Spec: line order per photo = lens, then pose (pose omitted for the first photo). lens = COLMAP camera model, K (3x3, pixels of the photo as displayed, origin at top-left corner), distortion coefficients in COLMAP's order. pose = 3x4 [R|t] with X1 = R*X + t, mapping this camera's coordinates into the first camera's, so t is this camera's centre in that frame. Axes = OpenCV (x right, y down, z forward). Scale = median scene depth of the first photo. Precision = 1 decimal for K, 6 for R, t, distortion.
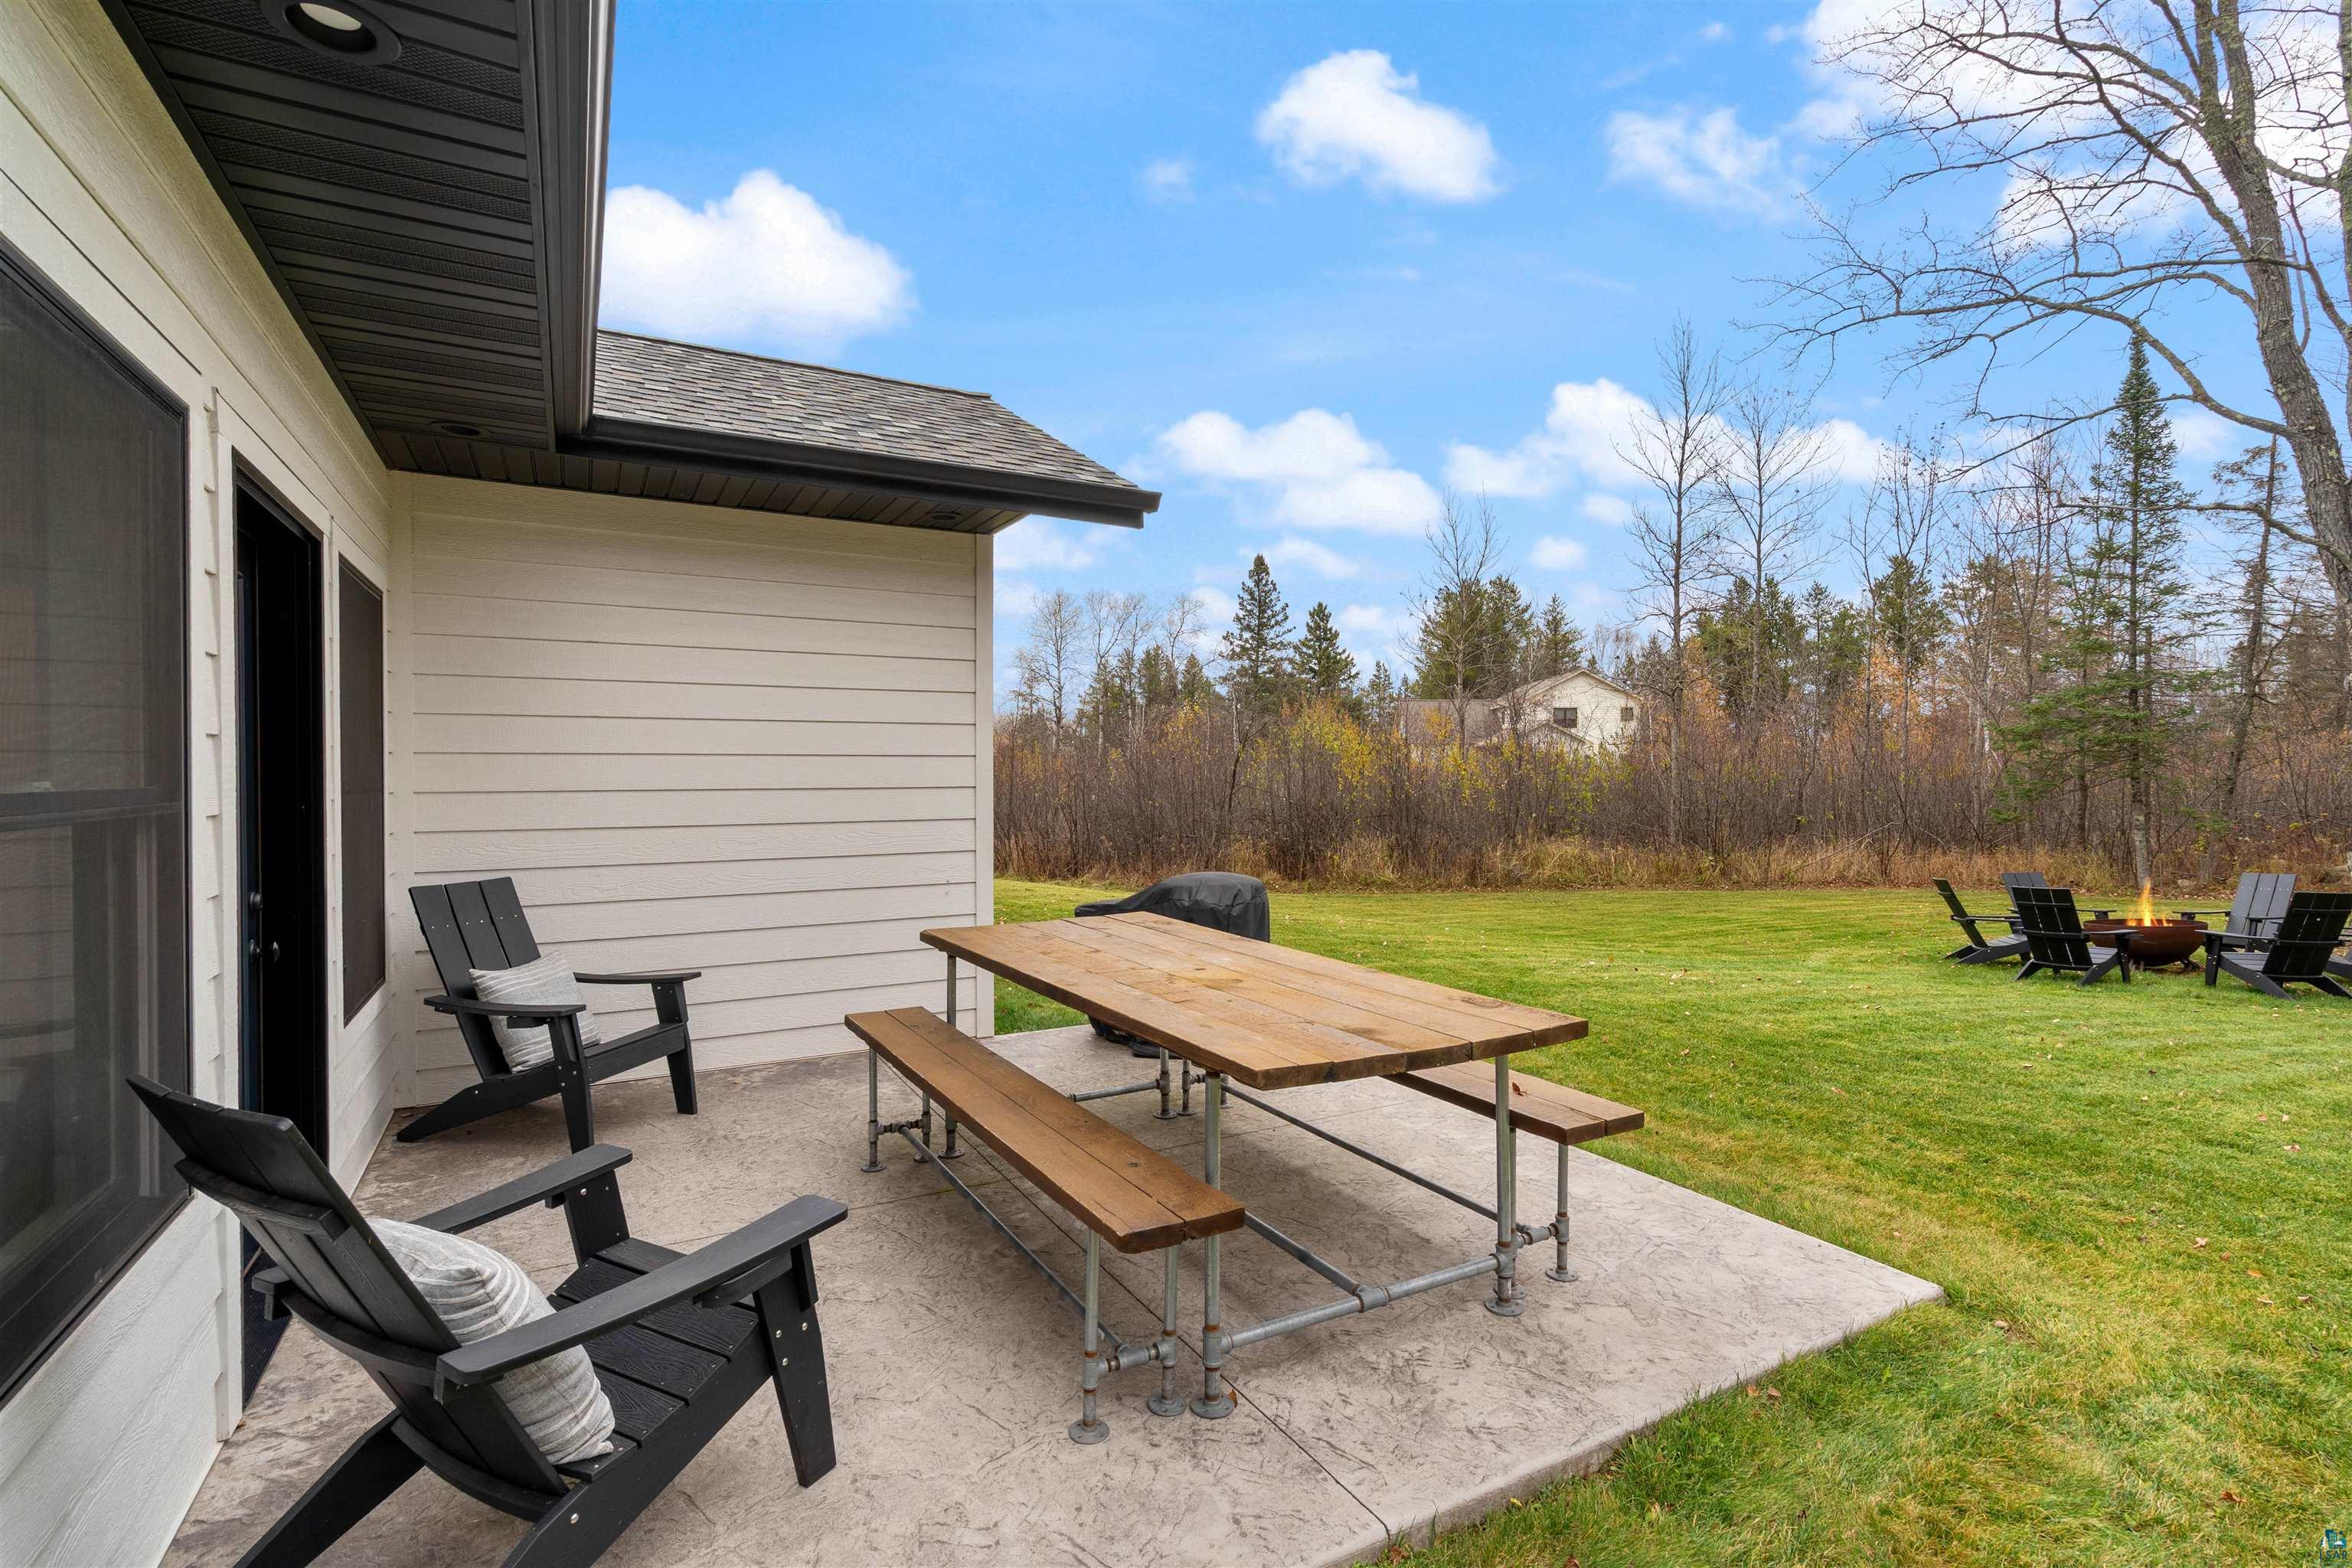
lens RADIAL K [[1070.5, 0, 1185.4], [0, 1070.5, 777.8], [0, 0, 1]] dist [-0.010269, 0.002688]
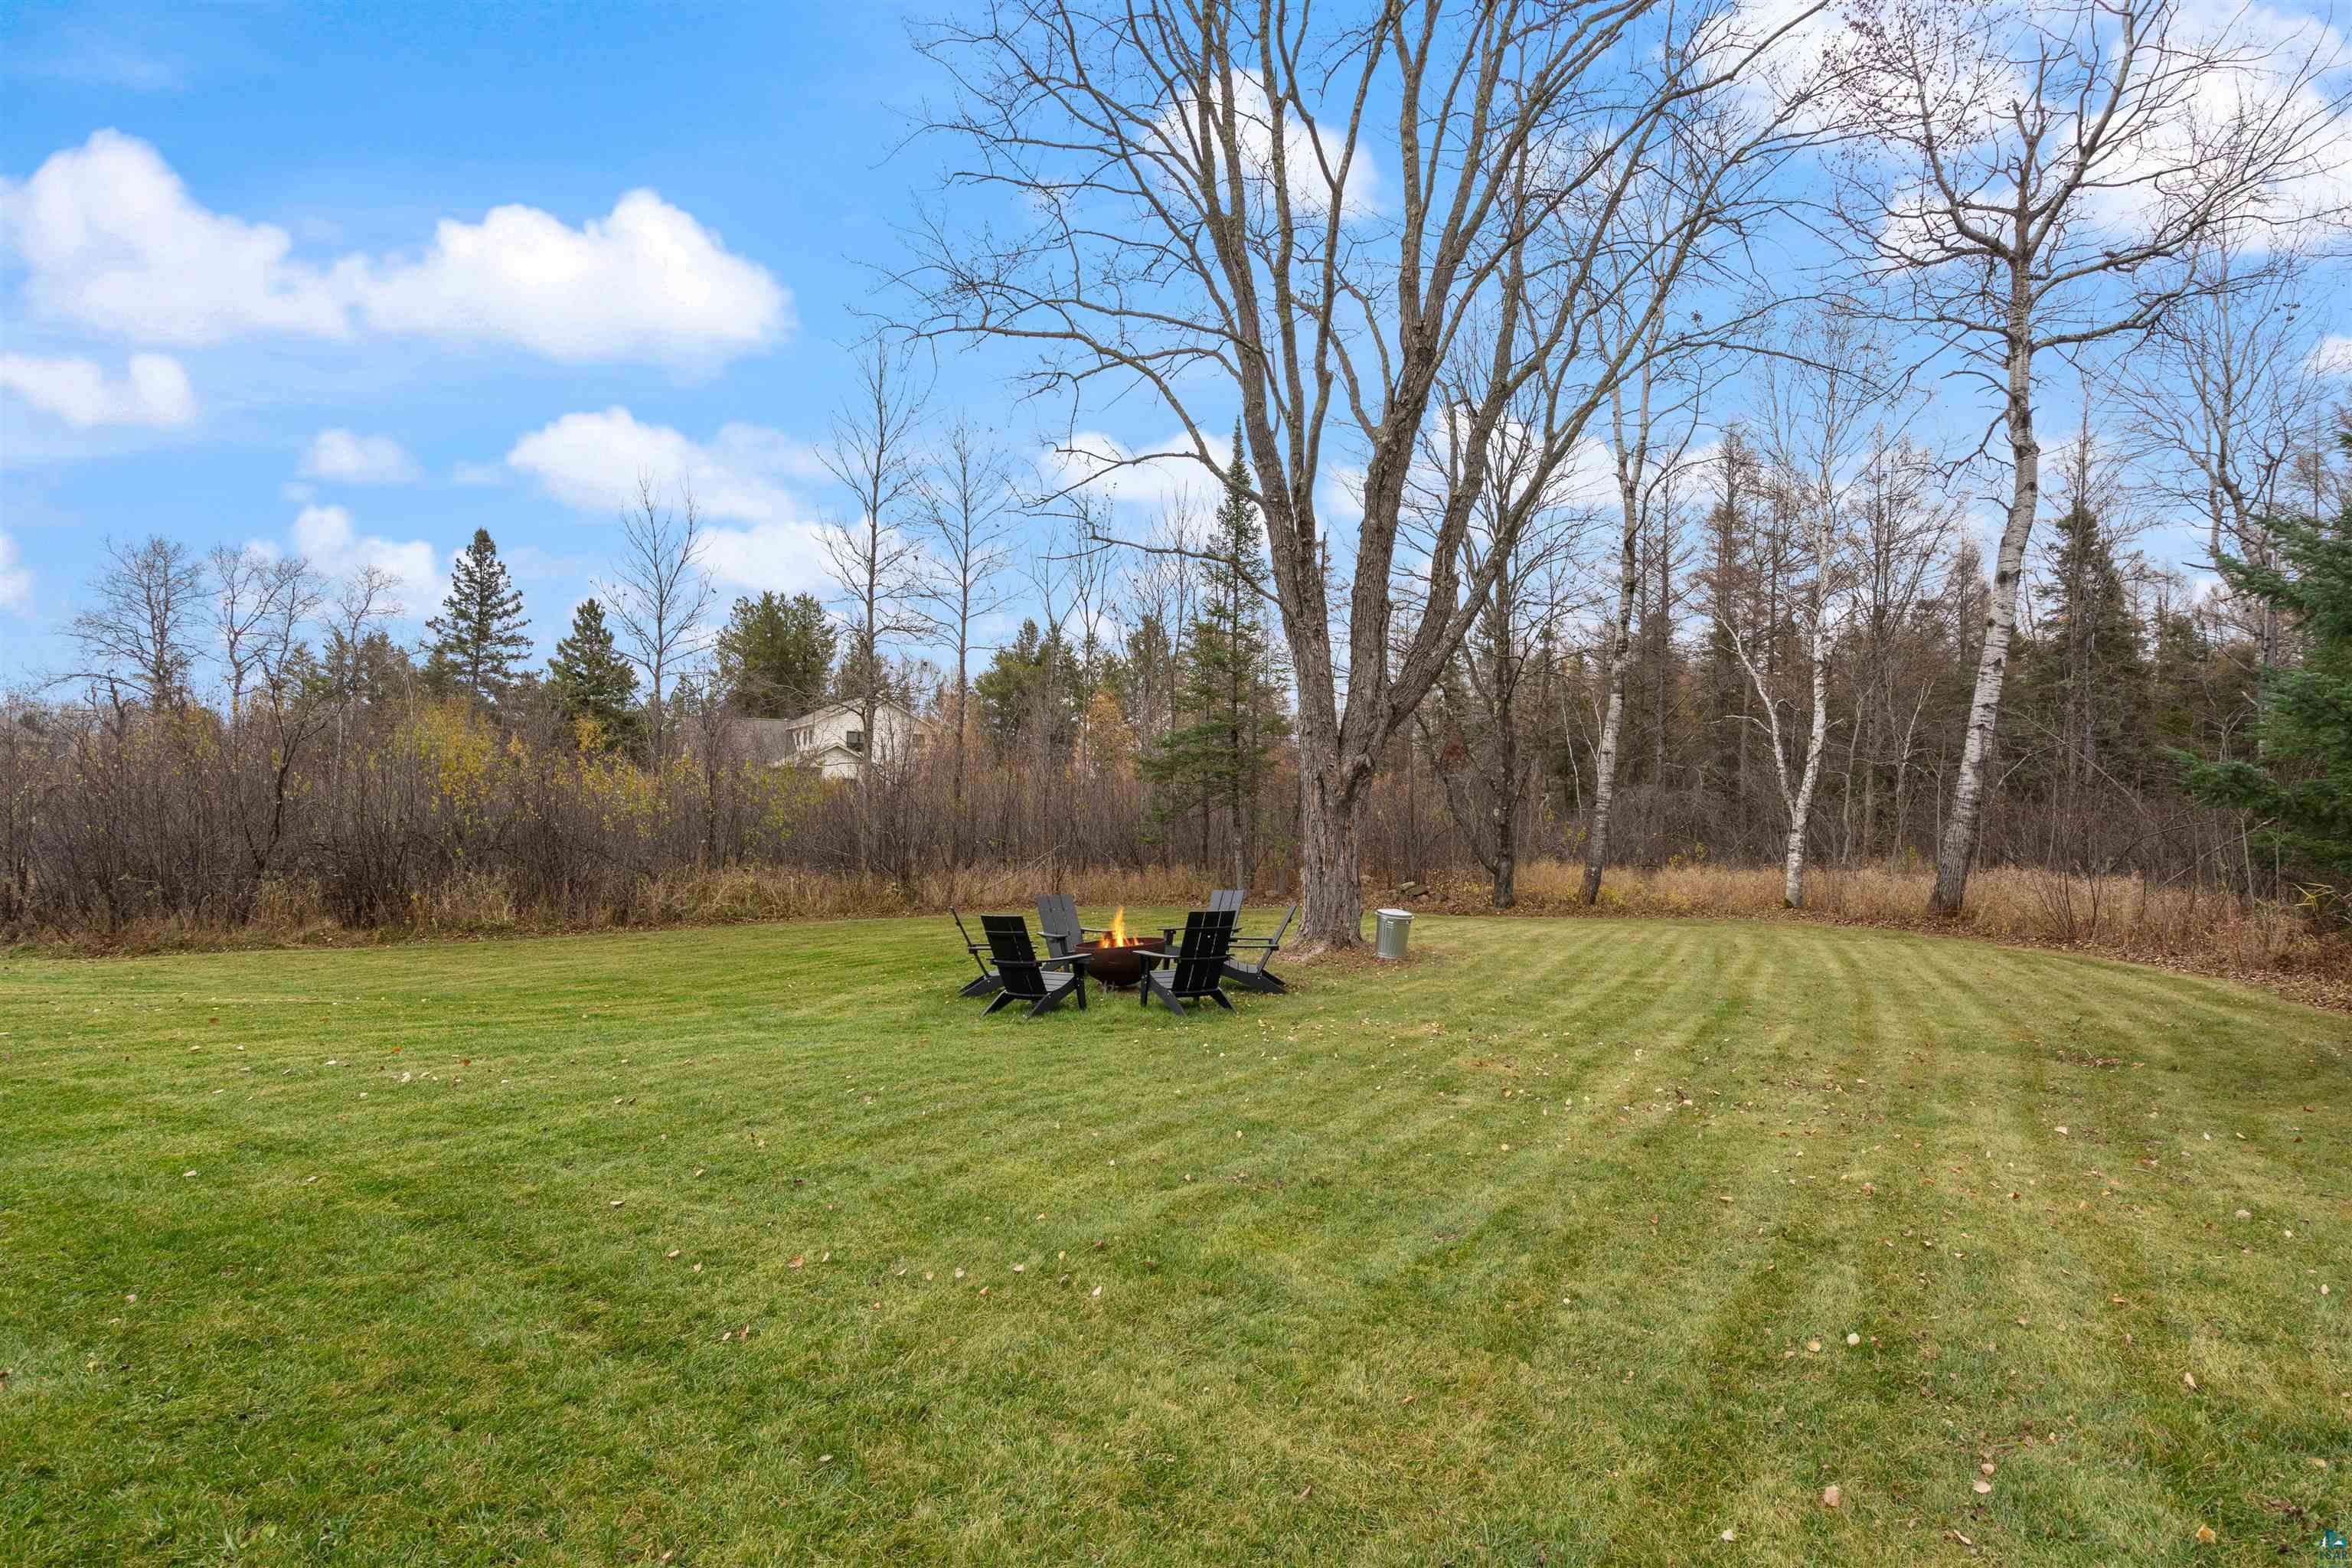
lens RADIAL K [[1070.5, 0, 1176.9], [0, 1070.5, 795.3], [0, 0, 1]] dist [-0.010269, 0.002688]
pose [[0.827429, 0.014565, 0.561381, 0.148873], [-0.010726, 0.999891, -0.010133, 0.001620], [-0.561468, 0.002362, 0.827495, 0.046481]]
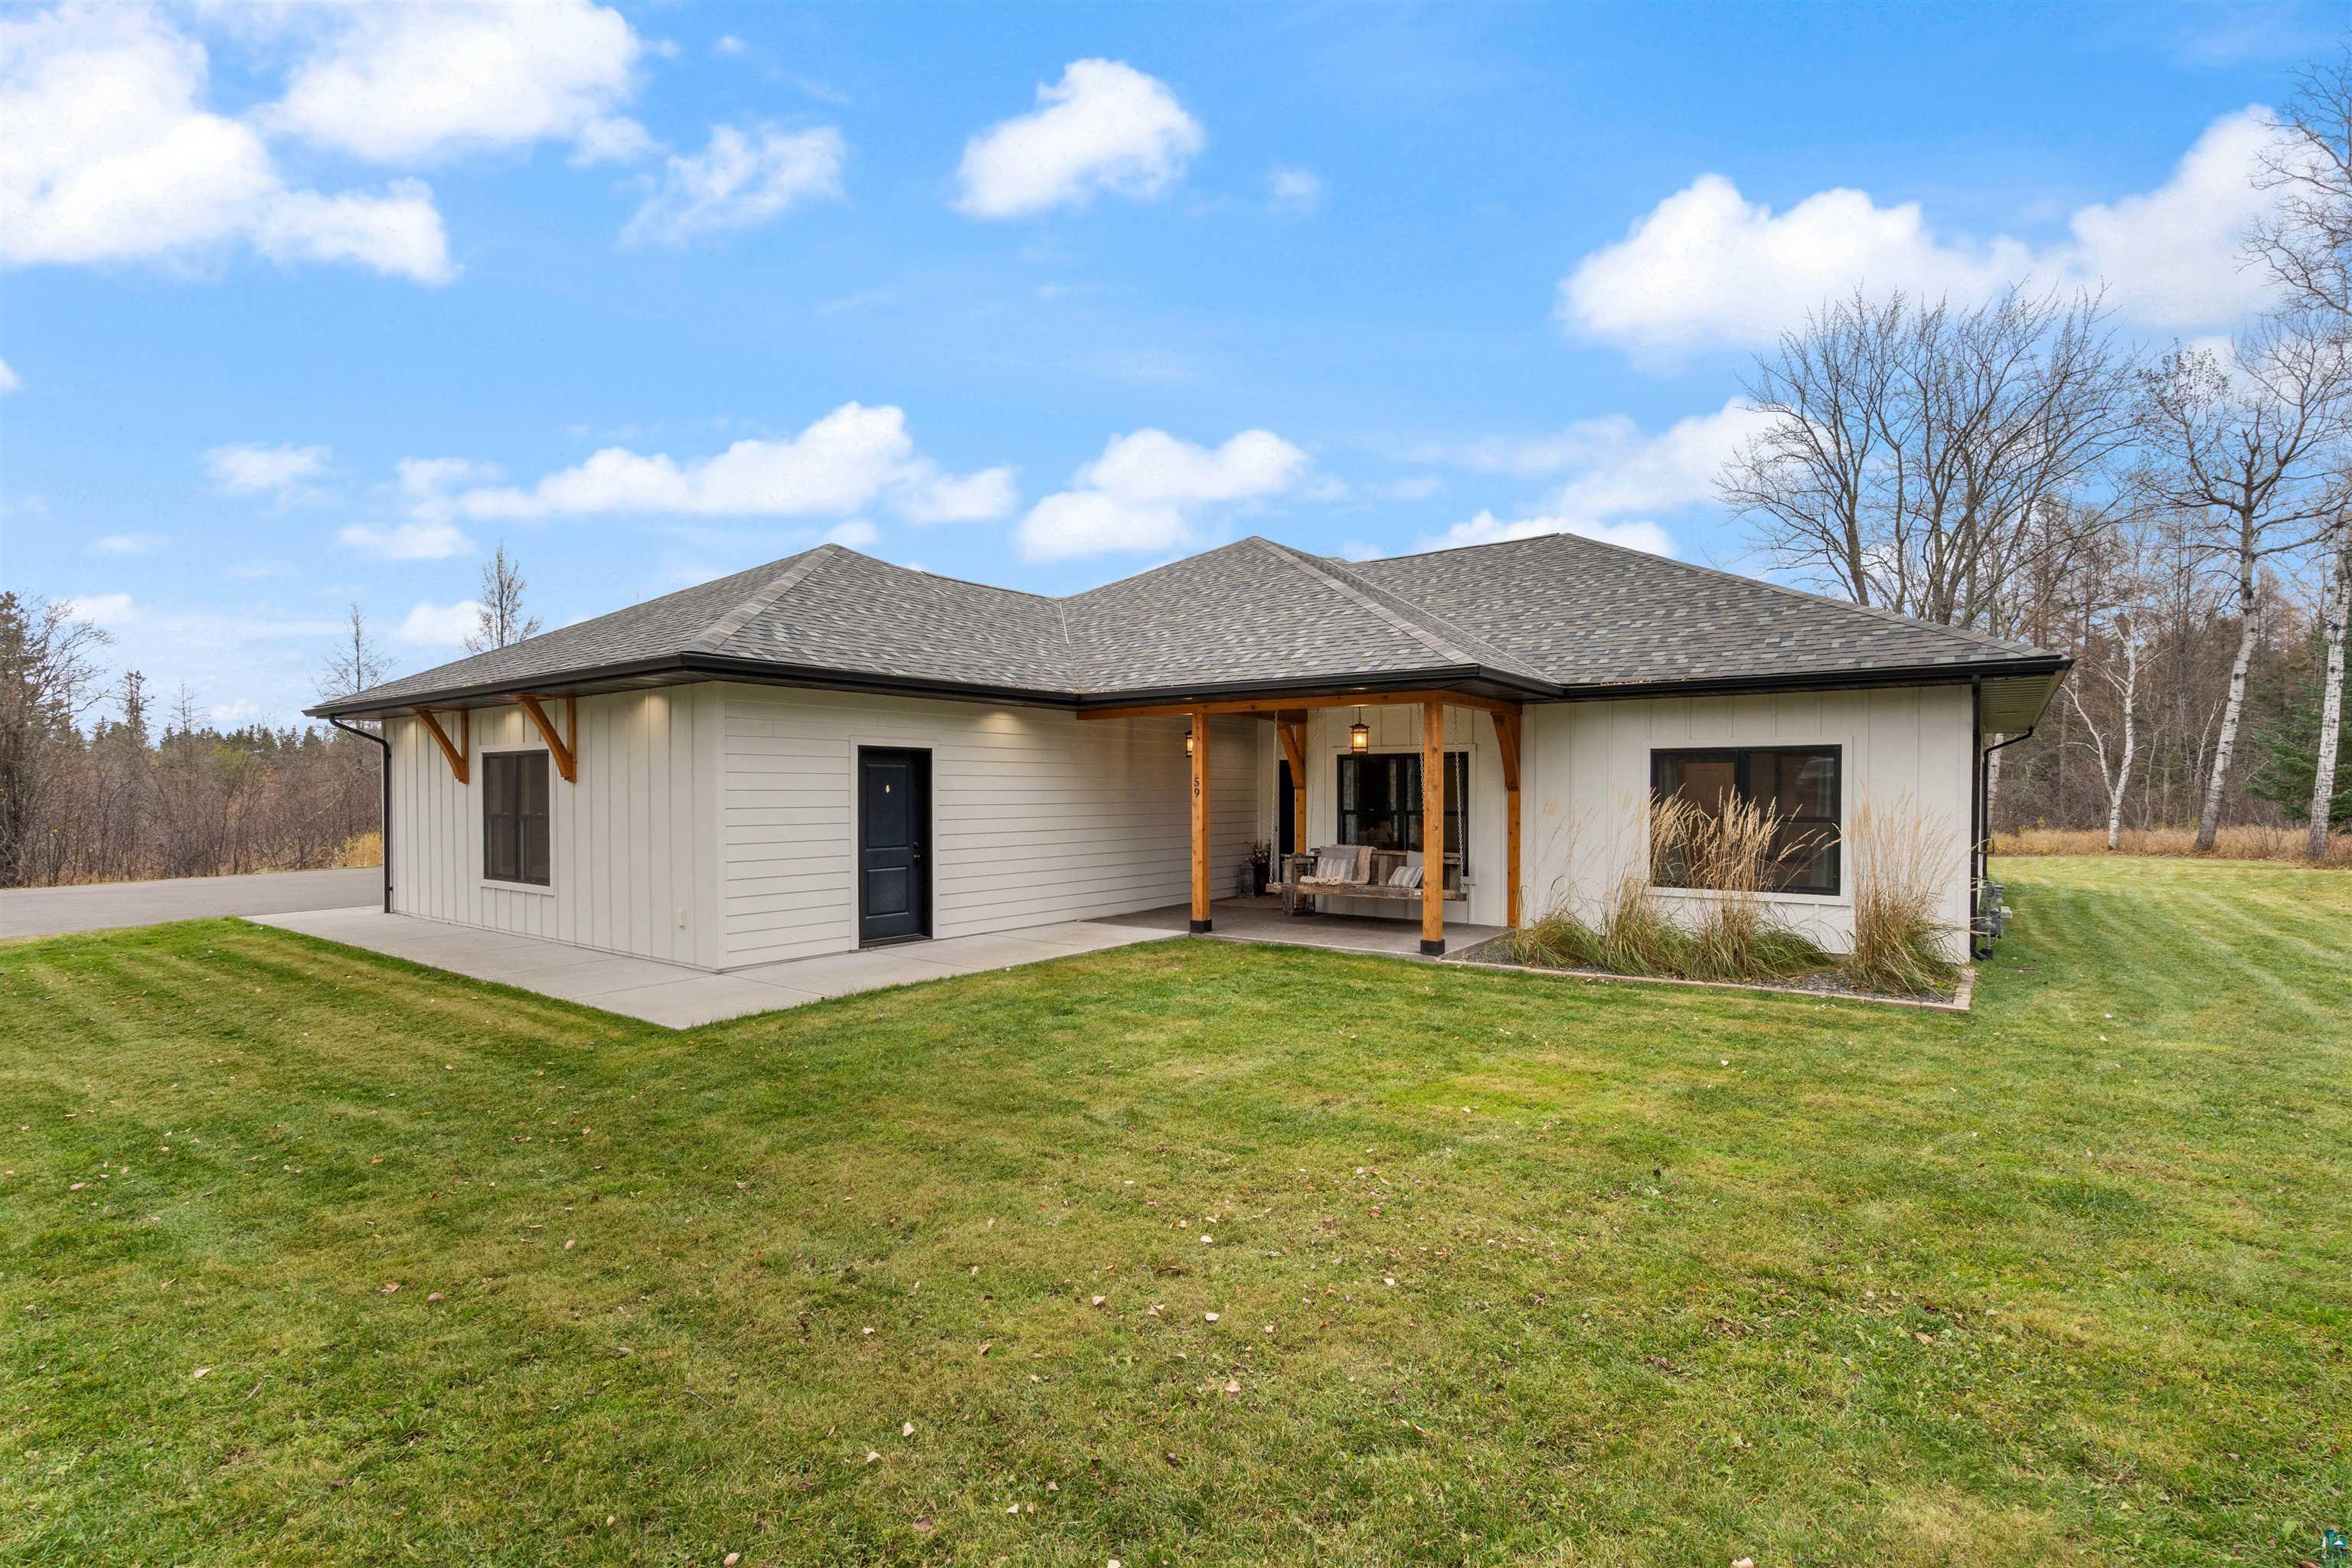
lens RADIAL K [[1070.5, 0, 1163.4], [0, 1070.5, 791.4], [0, 0, 1]] dist [-0.010269, 0.002688]
pose [[0.920653, 0.001929, 0.390378, -0.720850], [-0.000237, 0.999990, -0.004382, -0.000714], [-0.390383, 0.003942, 0.920644, -0.354298]]
